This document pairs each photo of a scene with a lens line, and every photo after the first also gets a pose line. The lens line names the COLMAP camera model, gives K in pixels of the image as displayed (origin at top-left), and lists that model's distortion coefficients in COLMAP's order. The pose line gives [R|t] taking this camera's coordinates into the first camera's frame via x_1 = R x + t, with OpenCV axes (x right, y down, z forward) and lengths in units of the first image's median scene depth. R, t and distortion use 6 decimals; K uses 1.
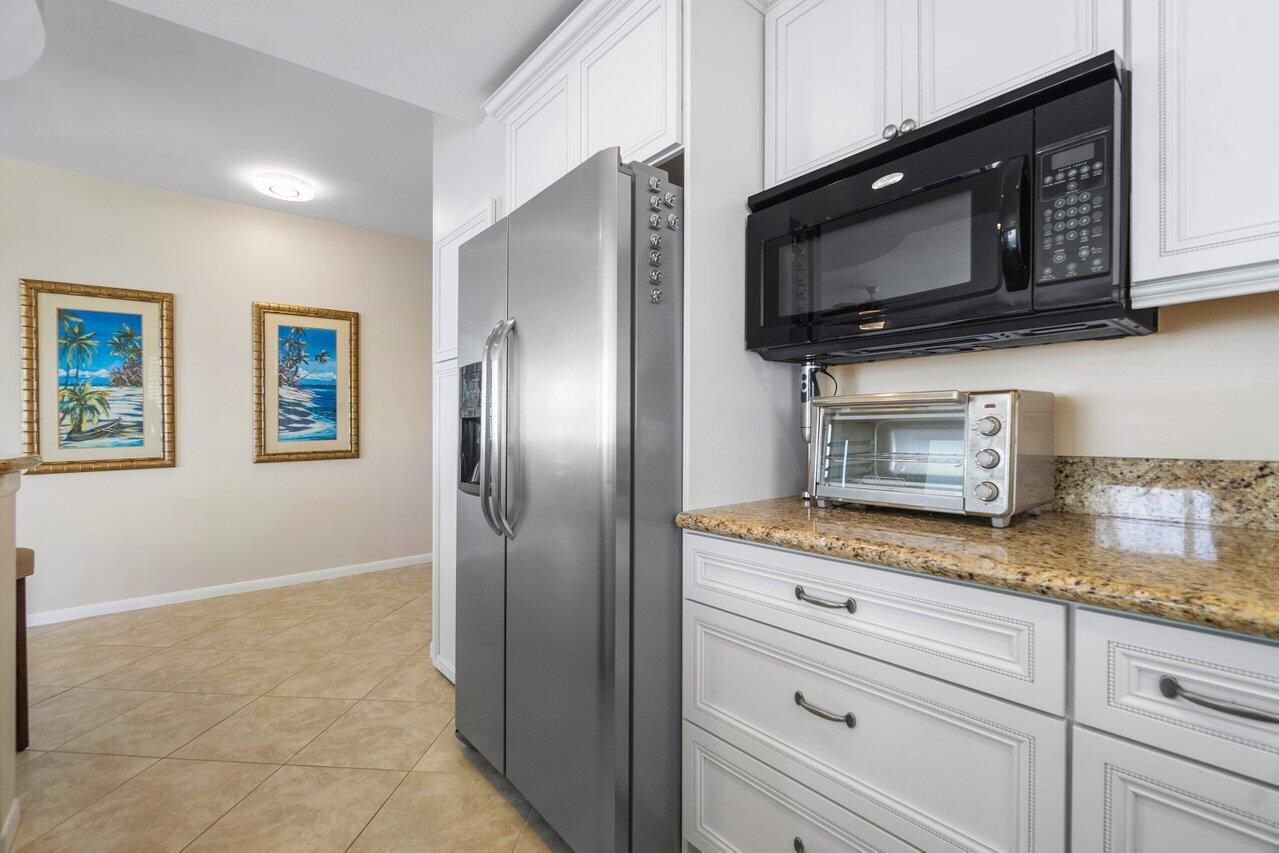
lens RADIAL K [[558.4, 0, 639.5], [0, 558.4, 426.5], [0, 0, 1]] dist [0.000003, -0.000065]
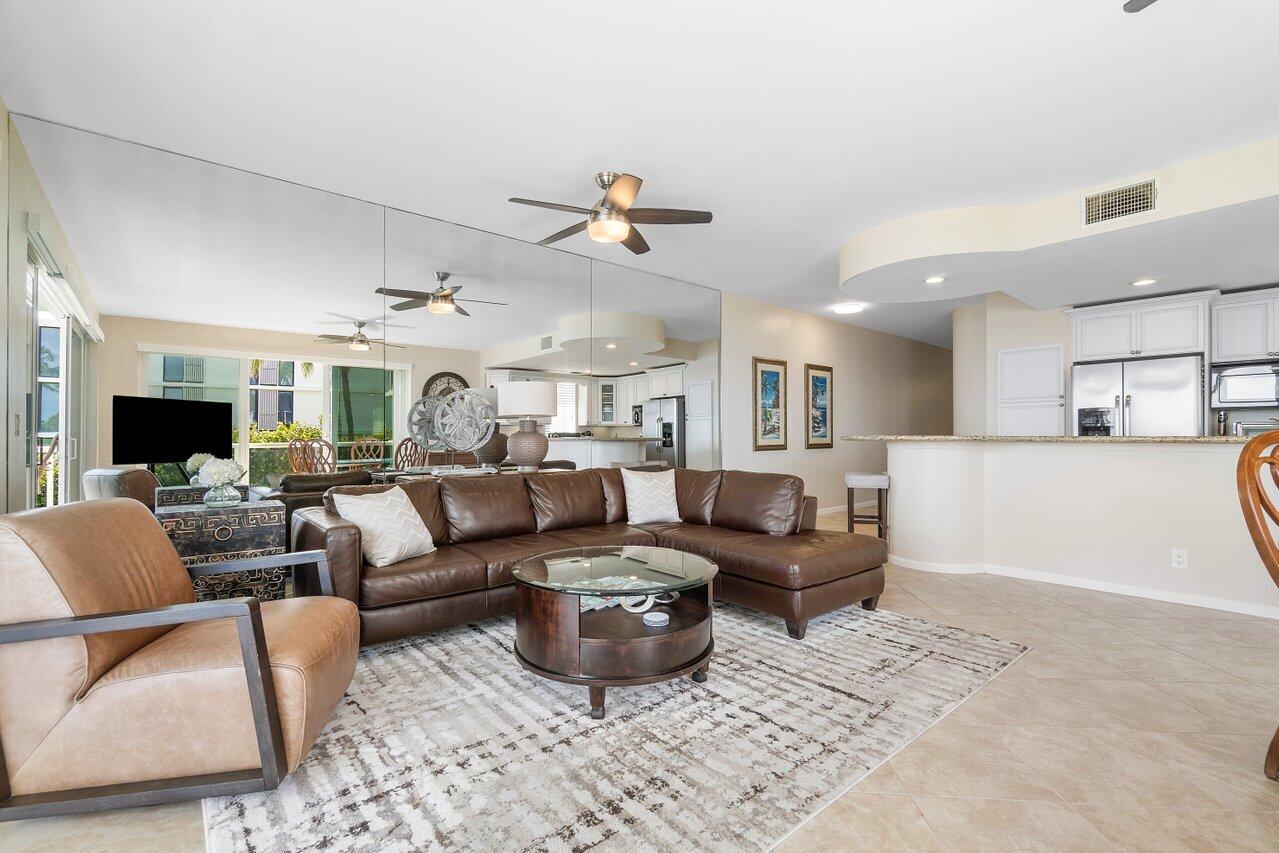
lens RADIAL K [[558.4, 0, 639.5], [0, 558.4, 426.5], [0, 0, 1]] dist [0.000003, -0.000065]
pose [[0.999801, 0.013421, 0.014740, -1.377792], [-0.013102, 0.999681, -0.021570, 0.040402], [-0.015025, 0.021372, 0.999659, -0.936976]]
